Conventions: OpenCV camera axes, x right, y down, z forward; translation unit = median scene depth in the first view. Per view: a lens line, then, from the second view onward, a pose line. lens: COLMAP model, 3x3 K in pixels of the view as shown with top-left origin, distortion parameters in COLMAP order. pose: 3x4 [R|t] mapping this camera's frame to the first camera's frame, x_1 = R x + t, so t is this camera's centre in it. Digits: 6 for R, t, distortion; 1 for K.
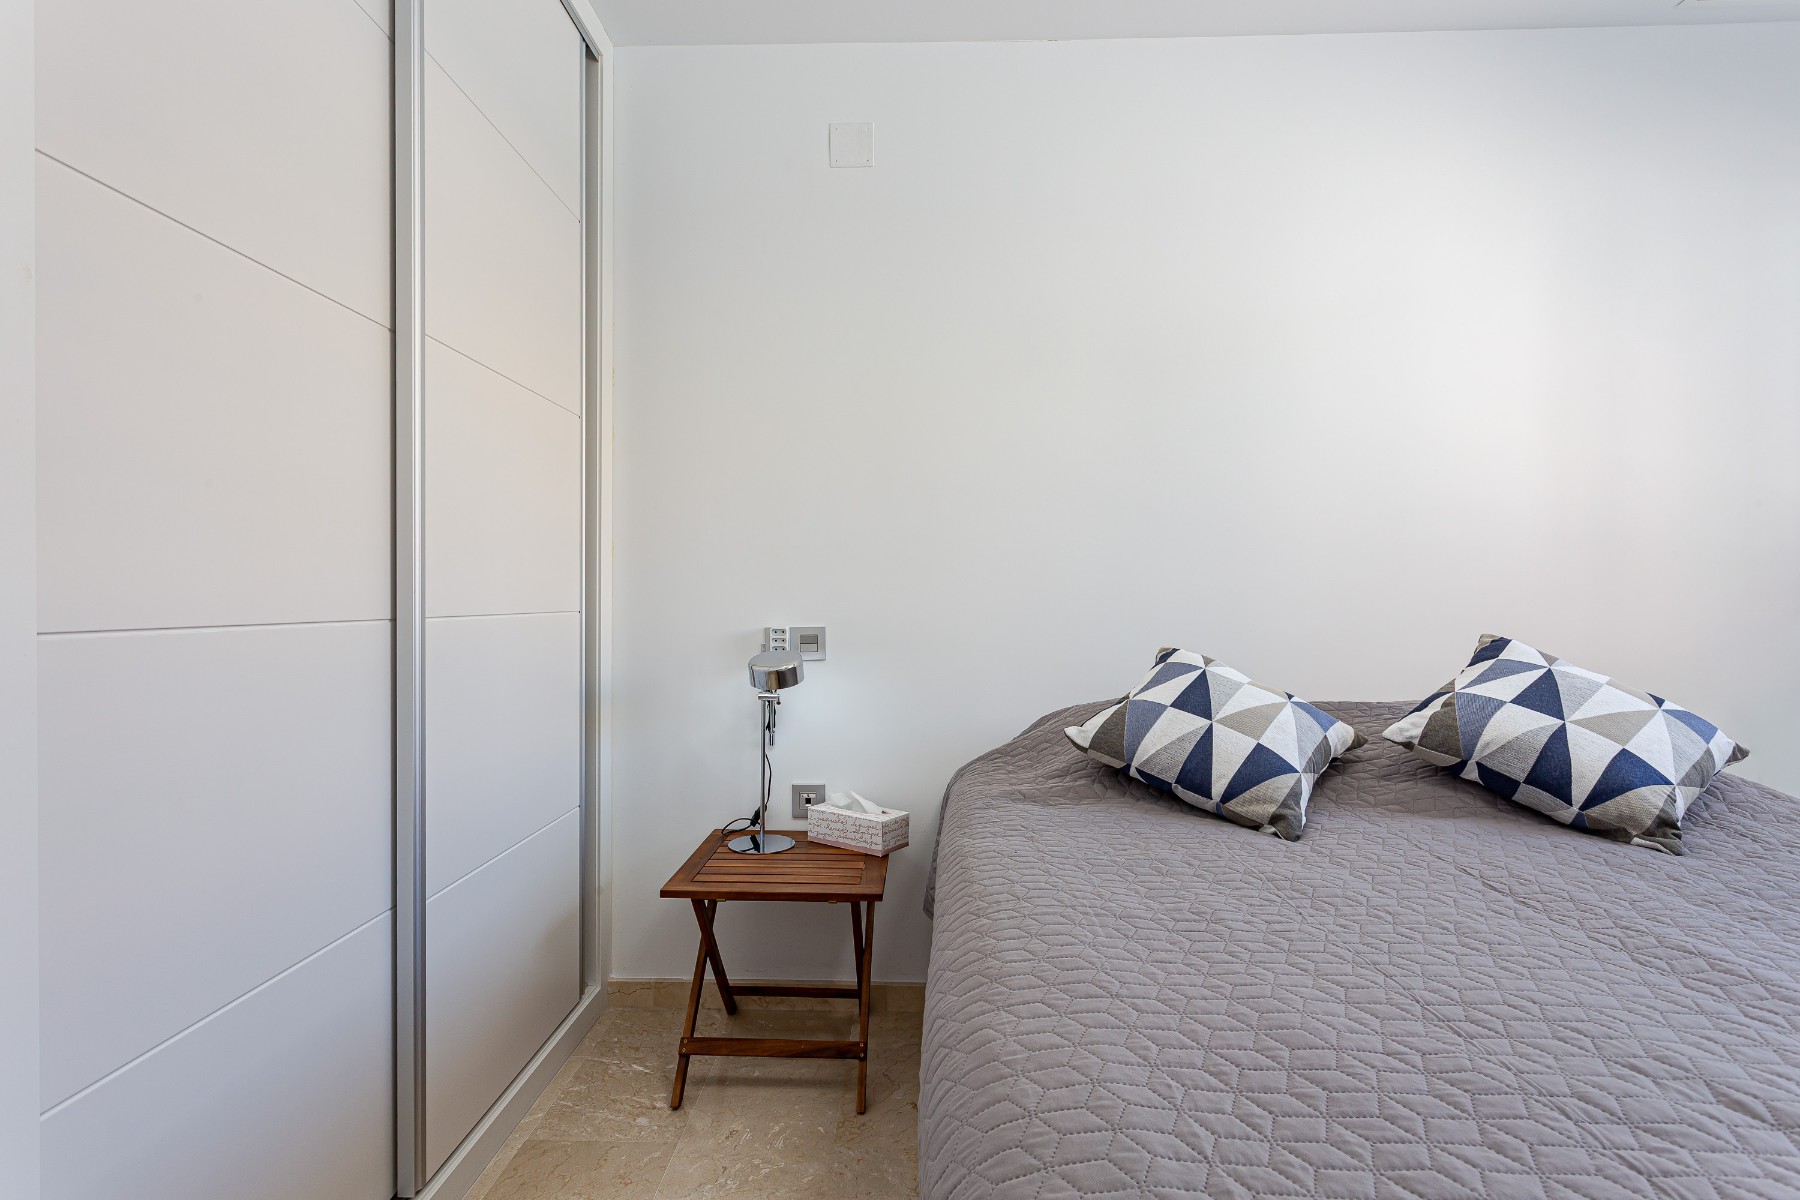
lens RADIAL K [[871.9, 0, 890.7], [0, 871.9, 570.5], [0, 0, 1]] dist [0.004547, 0.000119]
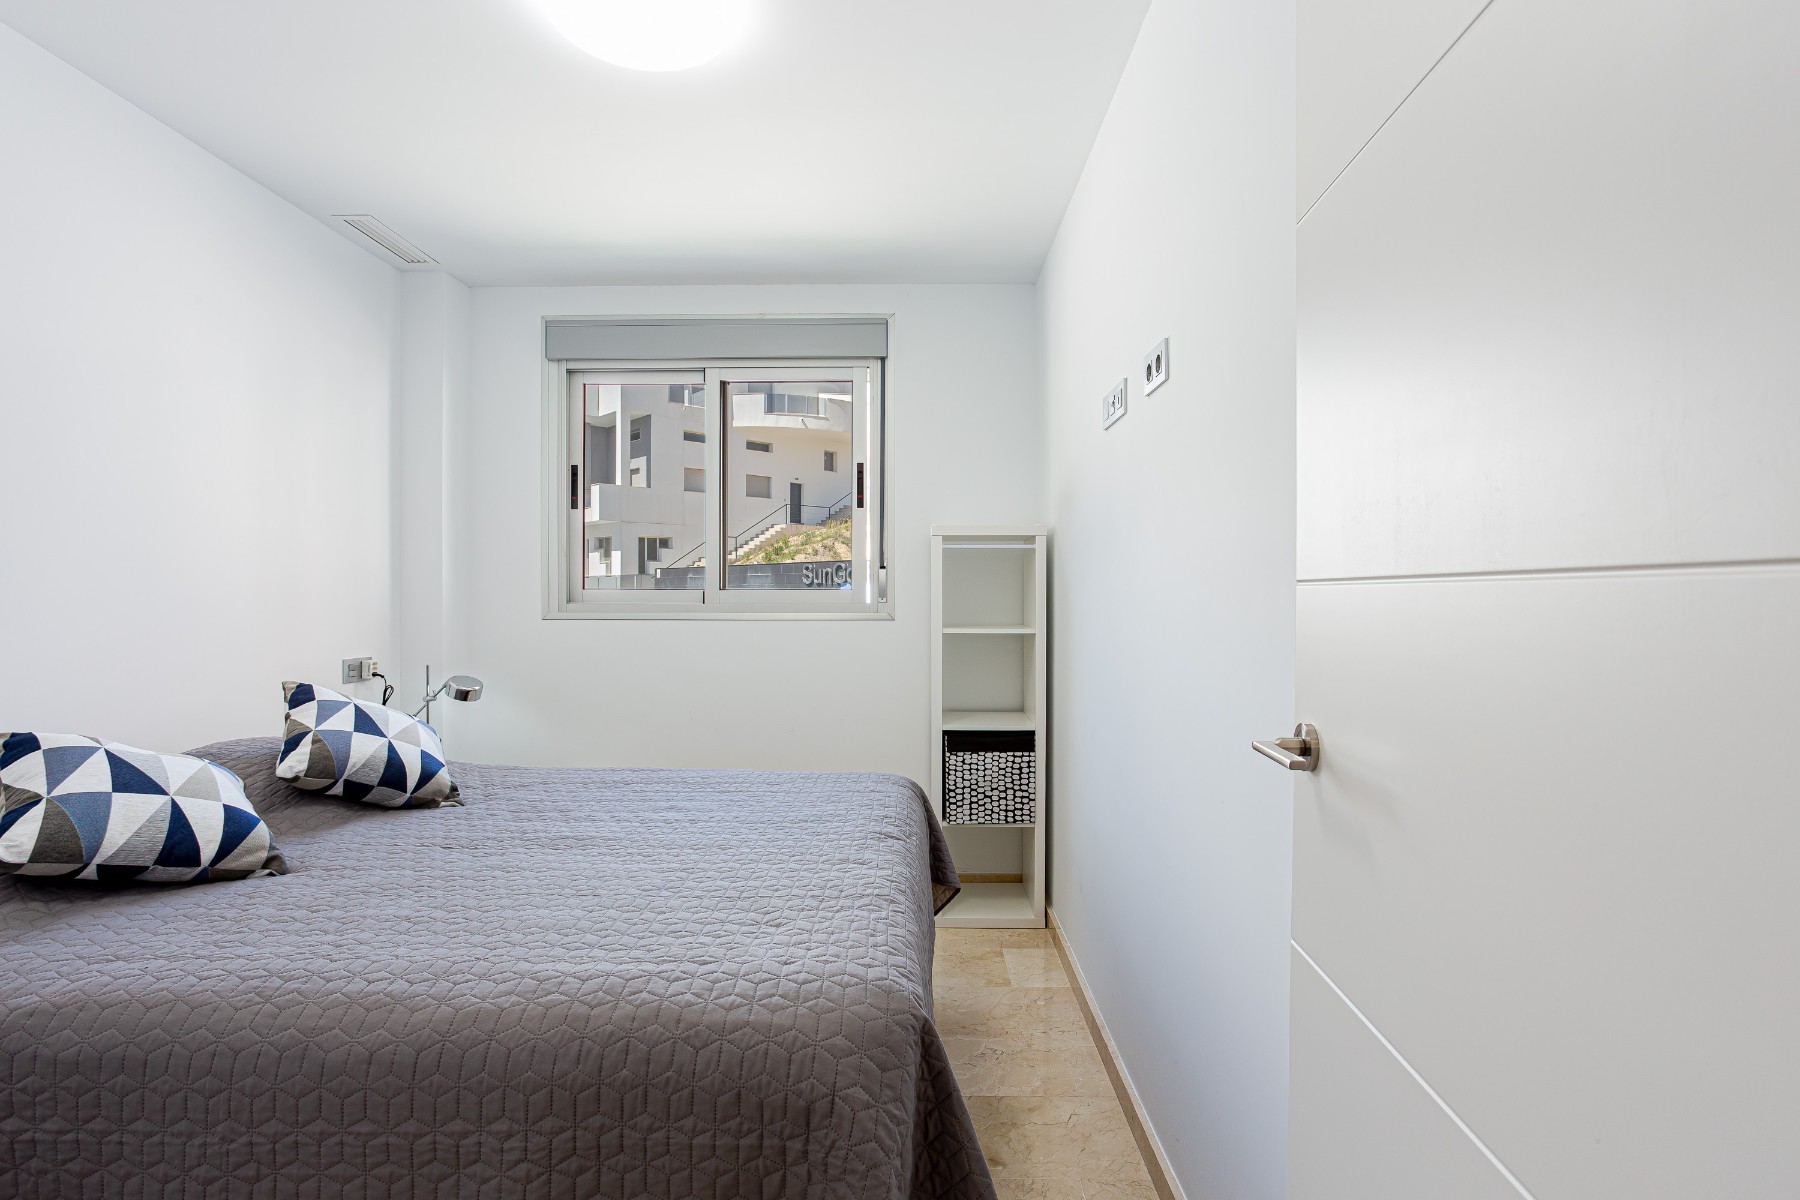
lens RADIAL K [[893.1, 0, 900.0], [0, 893.1, 600.0], [0, 0, 1]] dist [-0.001214, 0.000076]
pose [[-0.021031, -0.007561, 0.999750, -0.741760], [-0.028576, 0.999567, 0.006959, -0.094088], [-0.999370, -0.028422, -0.021238, 0.186481]]
